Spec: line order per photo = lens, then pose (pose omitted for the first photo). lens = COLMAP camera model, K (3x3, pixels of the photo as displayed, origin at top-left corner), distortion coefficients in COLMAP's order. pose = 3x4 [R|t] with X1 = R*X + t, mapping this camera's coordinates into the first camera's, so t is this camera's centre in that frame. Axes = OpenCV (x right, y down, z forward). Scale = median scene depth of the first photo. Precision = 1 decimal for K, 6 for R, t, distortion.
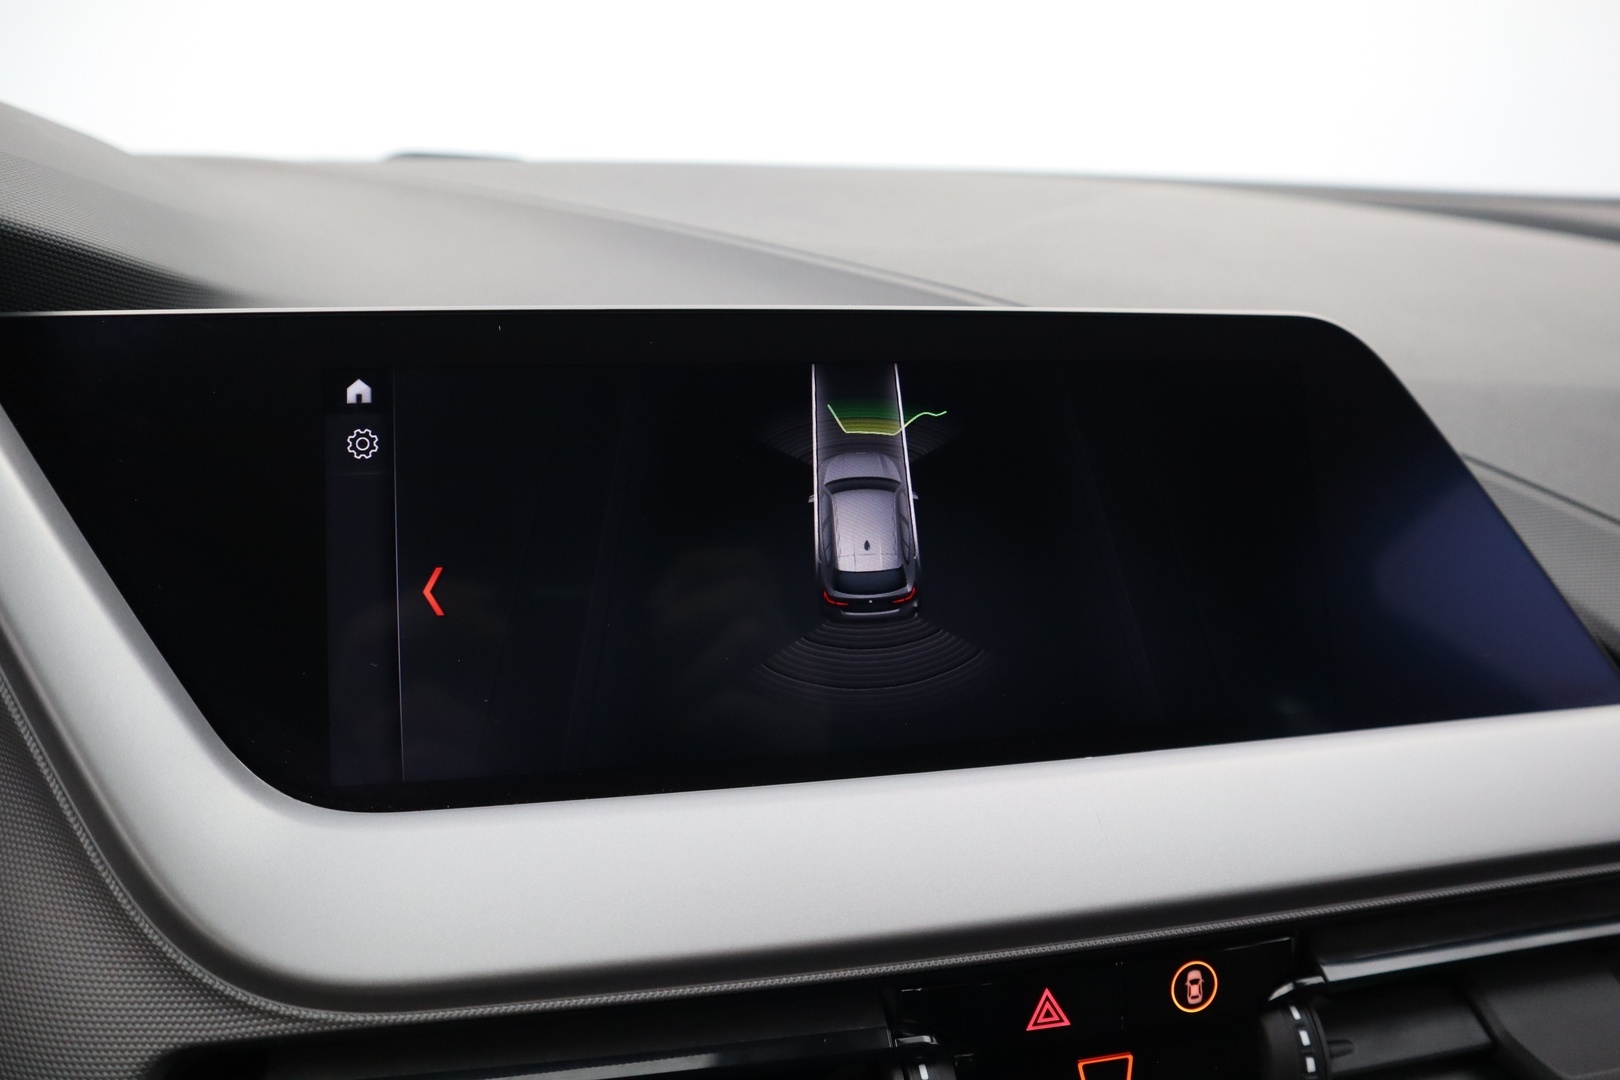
lens RADIAL K [[1144.8, 0, 807.8], [0, 1144.8, 539.2], [0, 0, 1]] dist [-0.011069, 0.002722]
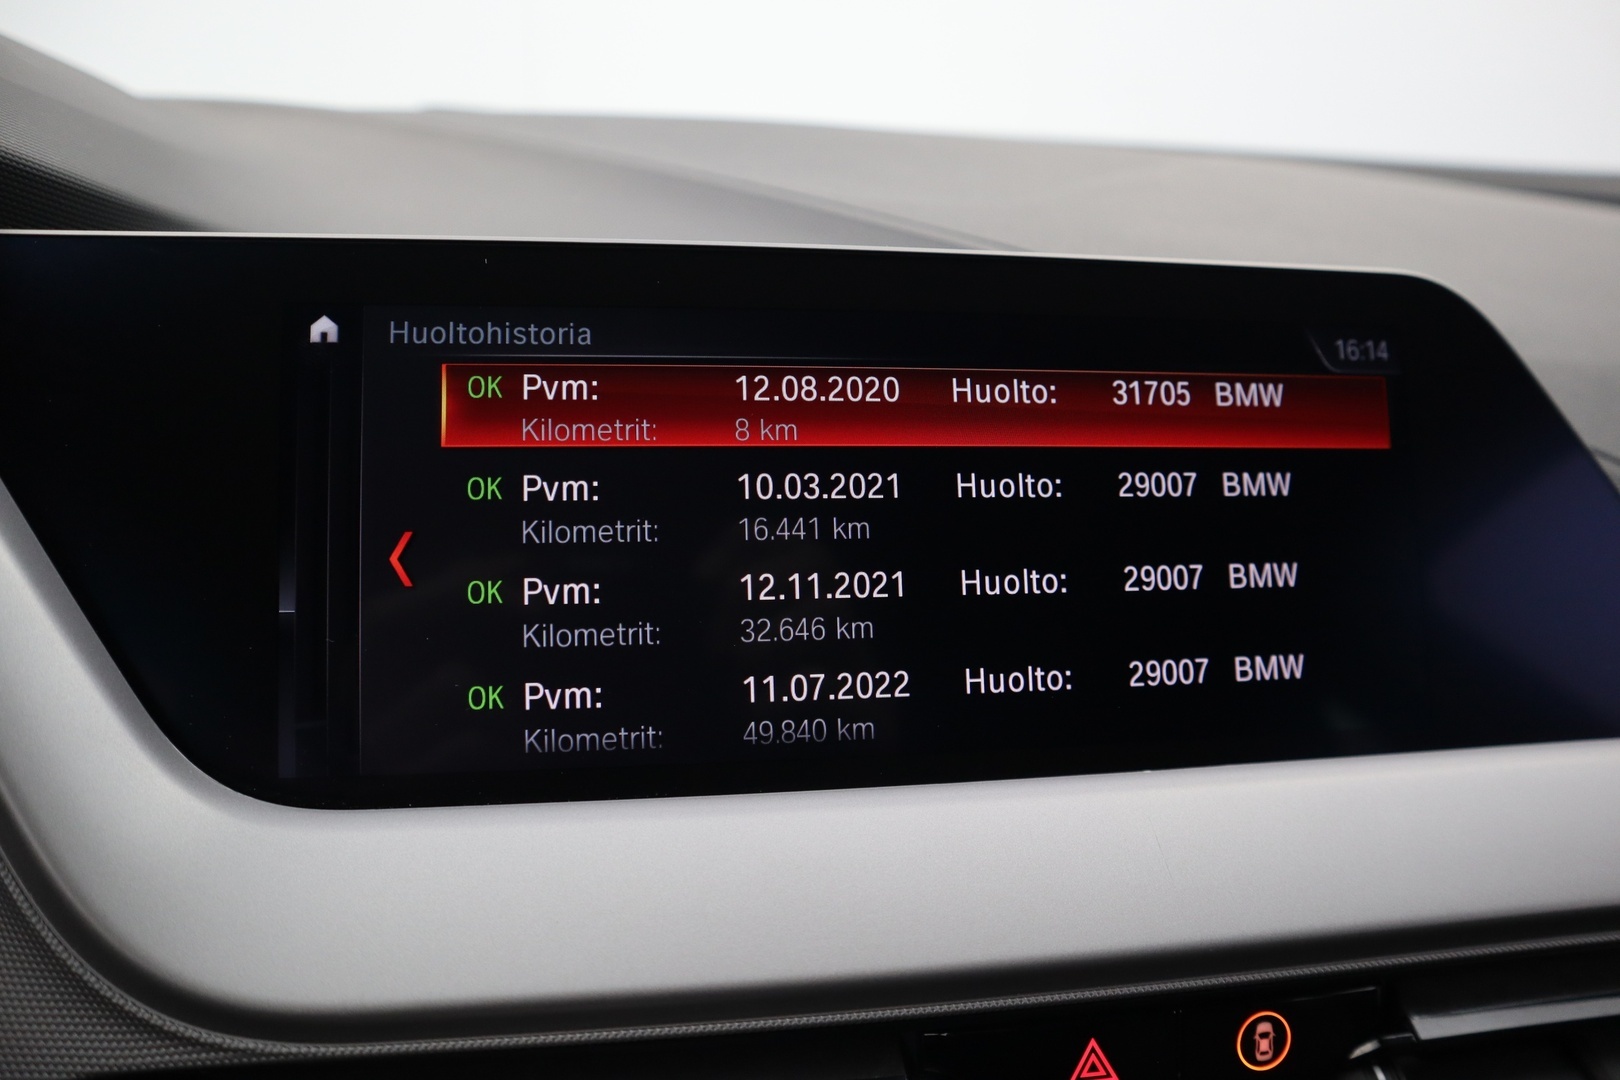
lens RADIAL K [[1144.8, 0, 812.5], [0, 1144.8, 540.4], [0, 0, 1]] dist [-0.011069, 0.002722]
pose [[0.999280, 0.027099, -0.026558, 0.011851], [-0.026782, 0.999567, 0.012207, 0.014404], [0.026877, -0.011487, 0.999573, 0.154344]]
